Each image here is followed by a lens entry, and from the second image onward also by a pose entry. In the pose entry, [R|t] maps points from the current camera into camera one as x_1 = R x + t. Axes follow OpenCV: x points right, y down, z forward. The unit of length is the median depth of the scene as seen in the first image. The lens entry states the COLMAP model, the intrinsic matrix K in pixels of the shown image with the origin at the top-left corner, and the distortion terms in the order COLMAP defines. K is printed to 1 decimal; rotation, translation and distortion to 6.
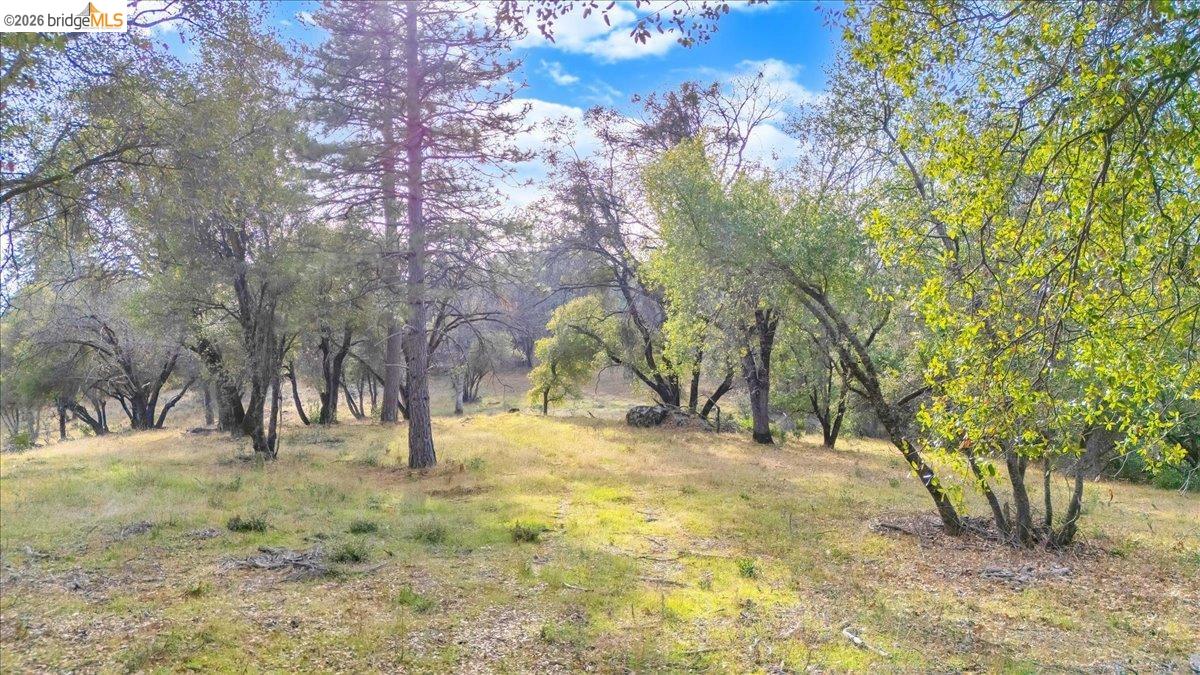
lens RADIAL K [[982.6, 0, 601.4], [0, 982.6, 338.8], [0, 0, 1]] dist [0.001817, -0.000483]
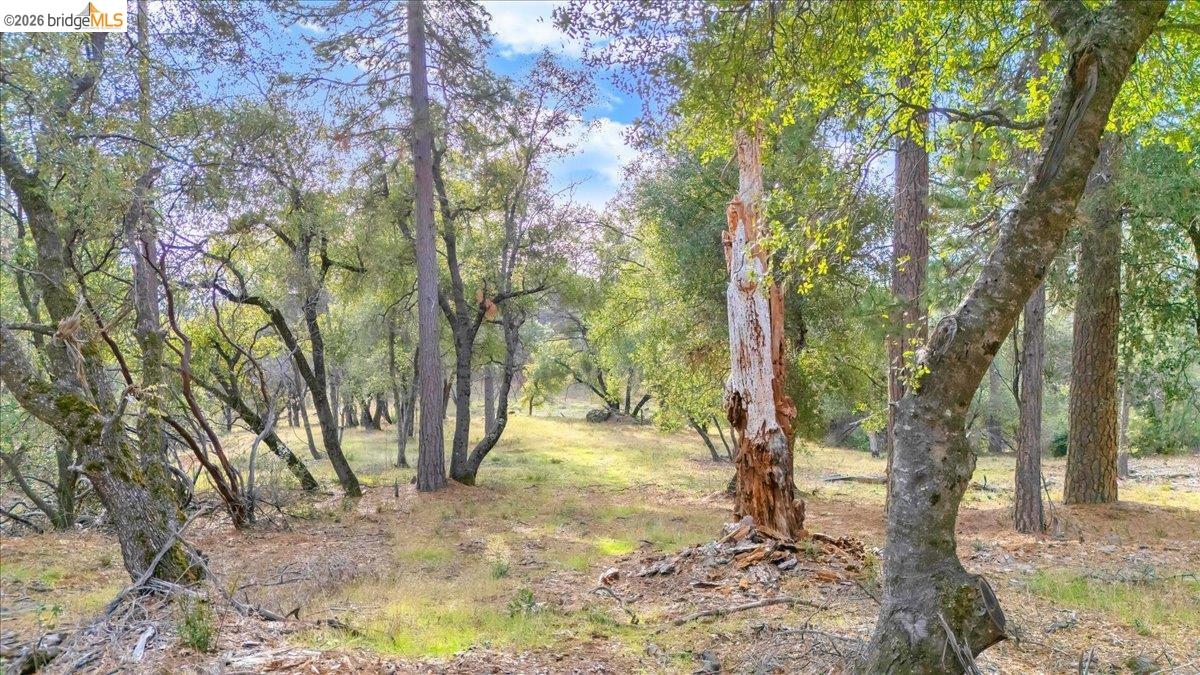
lens RADIAL K [[982.6, 0, 598.4], [0, 982.6, 337.4], [0, 0, 1]] dist [0.001817, -0.000483]
pose [[0.998853, -0.005095, 0.047620, -0.032009], [0.005044, 0.999987, 0.001201, -0.053892], [-0.047625, -0.000959, 0.998865, -0.636467]]
